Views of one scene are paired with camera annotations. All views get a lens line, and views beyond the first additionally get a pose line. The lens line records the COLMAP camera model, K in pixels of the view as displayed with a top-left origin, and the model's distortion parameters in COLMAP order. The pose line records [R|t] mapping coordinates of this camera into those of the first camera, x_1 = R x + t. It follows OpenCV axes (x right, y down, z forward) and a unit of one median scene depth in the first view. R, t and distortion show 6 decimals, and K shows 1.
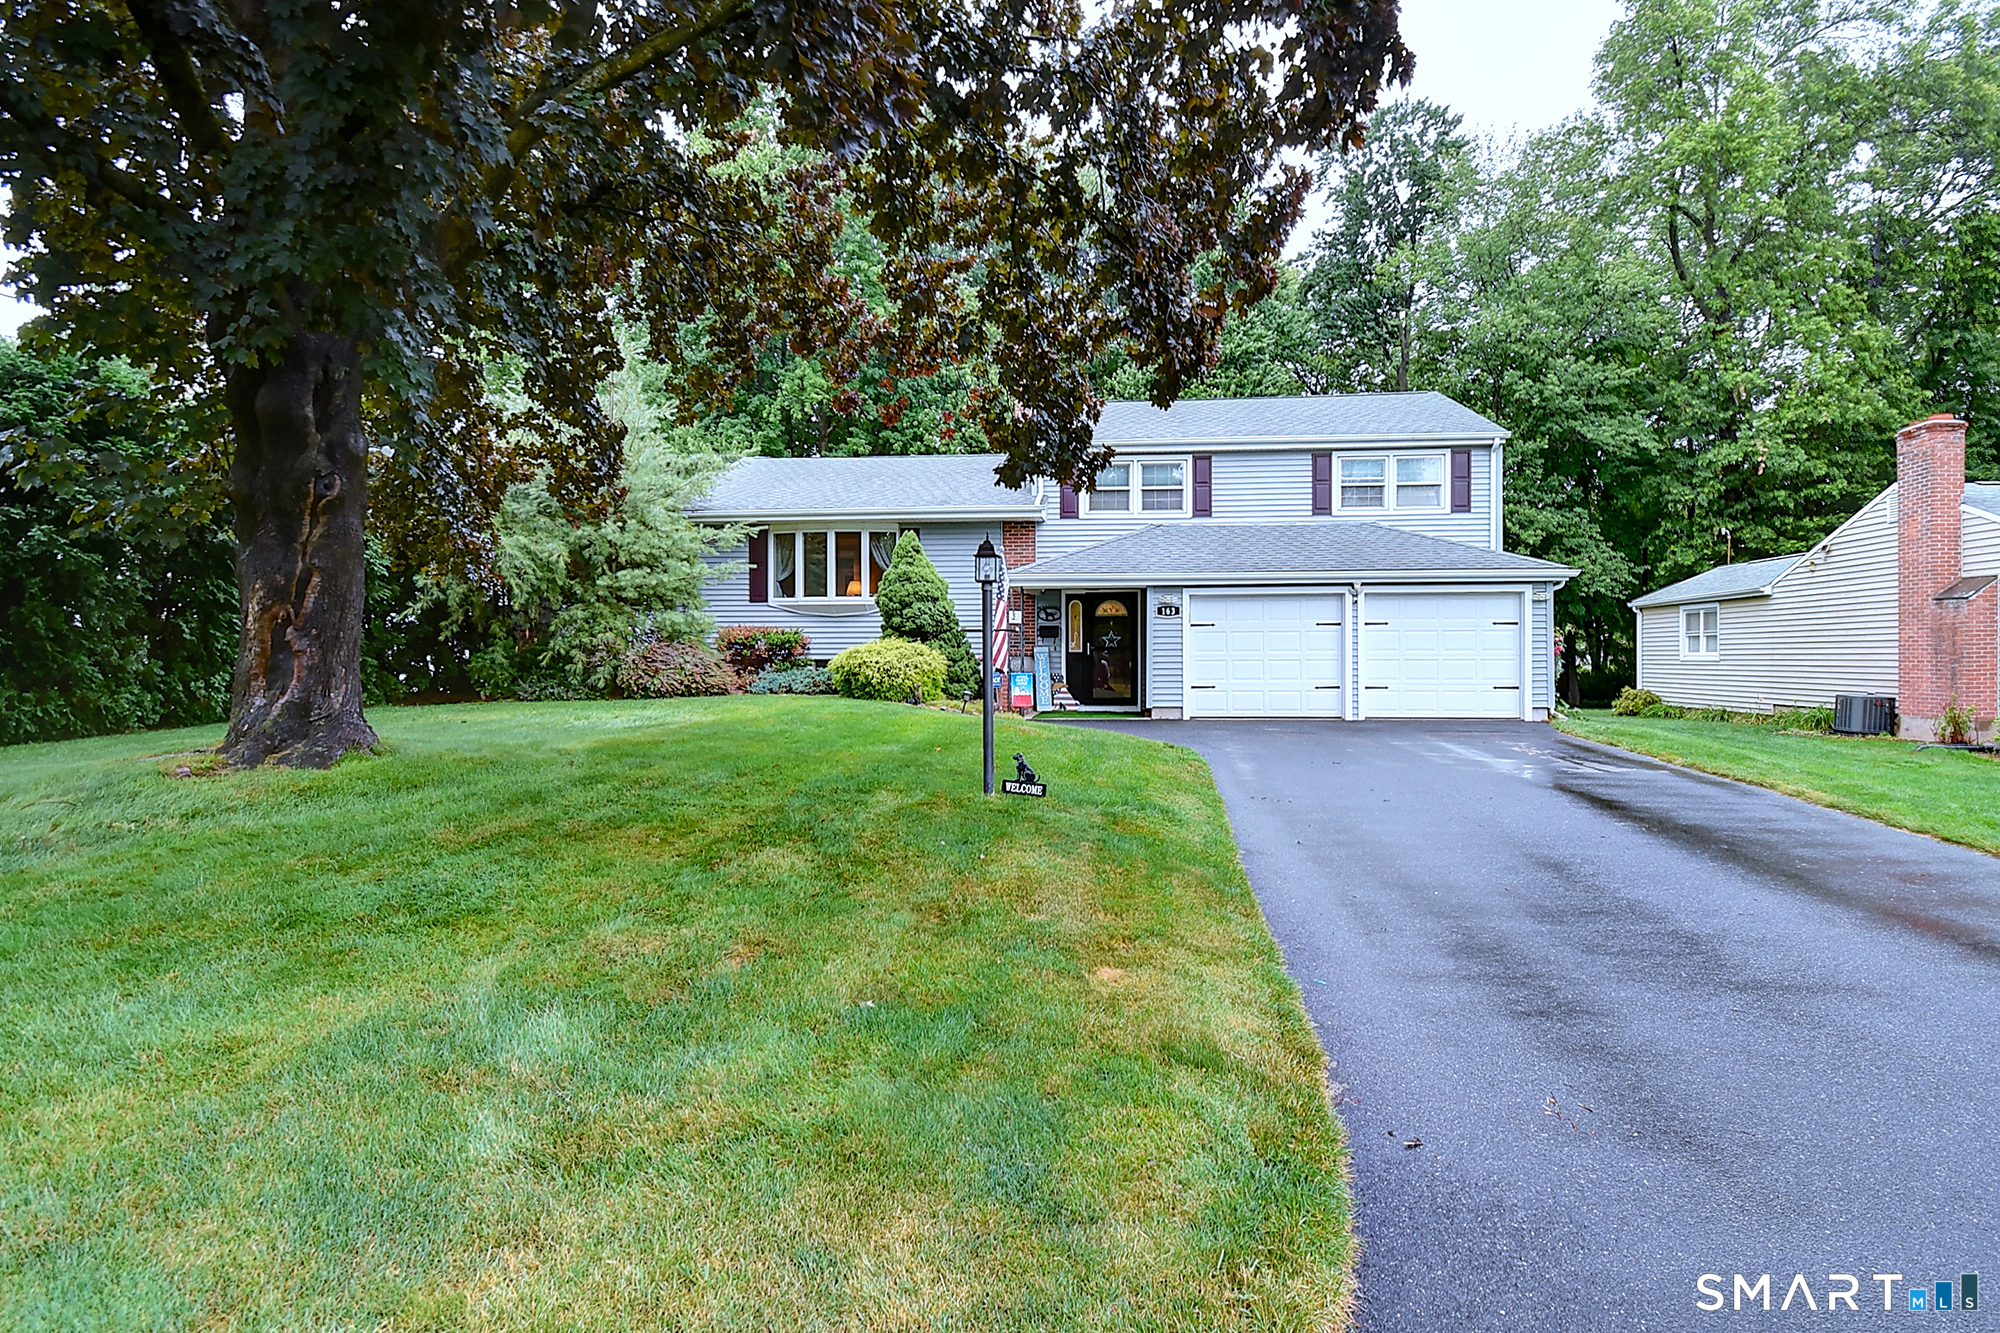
lens RADIAL K [[964.5, 0, 1007.7], [0, 964.5, 671.1], [0, 0, 1]] dist [-0.001666, -0.016635]
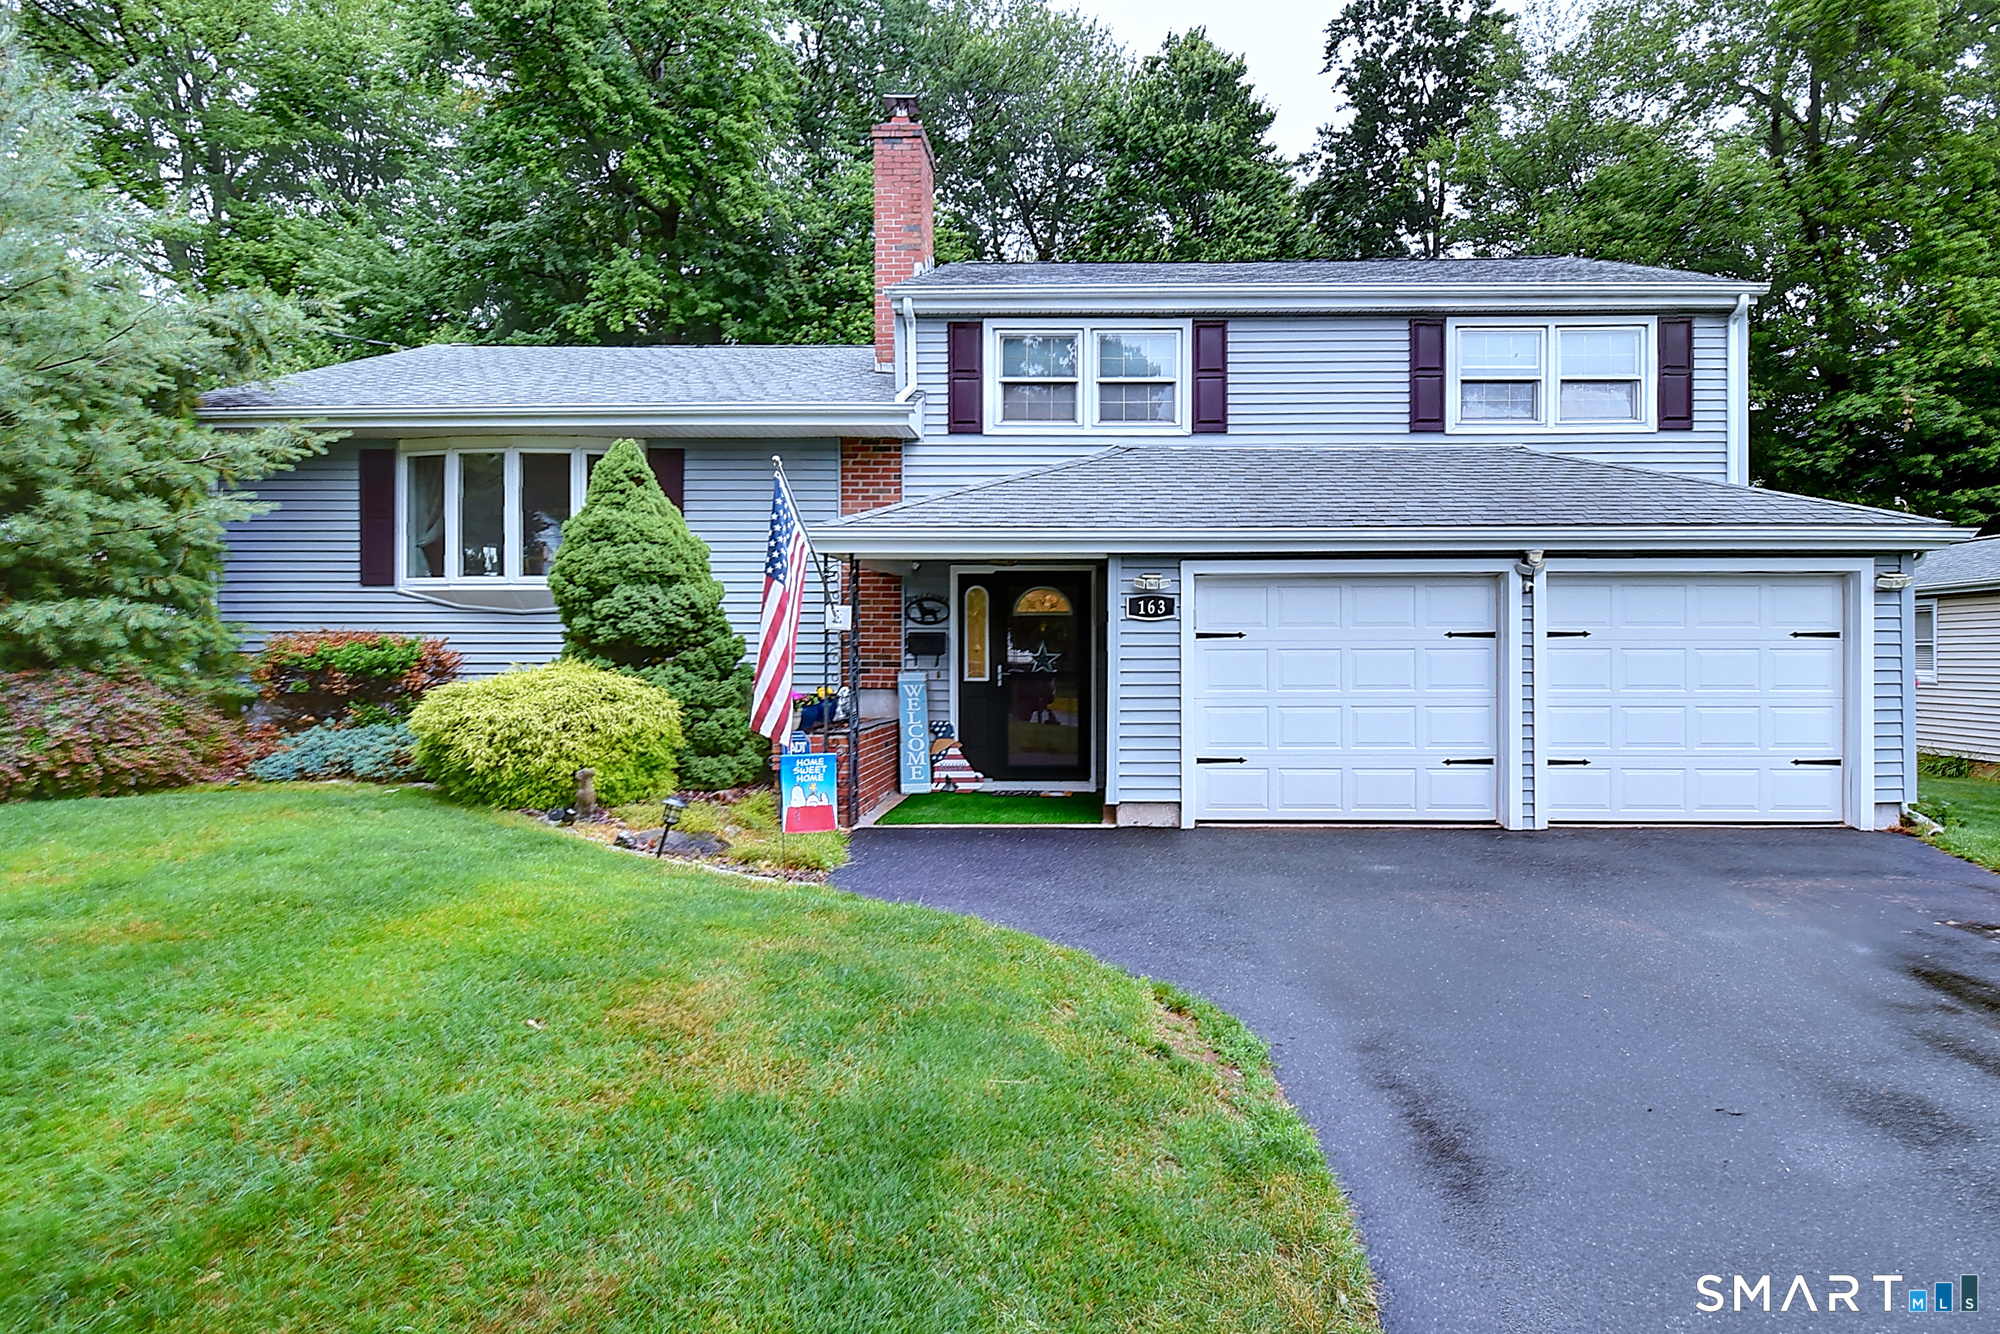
lens RADIAL K [[996.4, 0, 1000.0], [0, 996.4, 667.0], [0, 0, 1]] dist [-0.005223, -0.001902]
pose [[0.999319, 0.003391, 0.036736, 0.063947], [-0.003369, 0.999994, -0.000682, -0.027910], [-0.036738, 0.000558, 0.999325, 0.447423]]
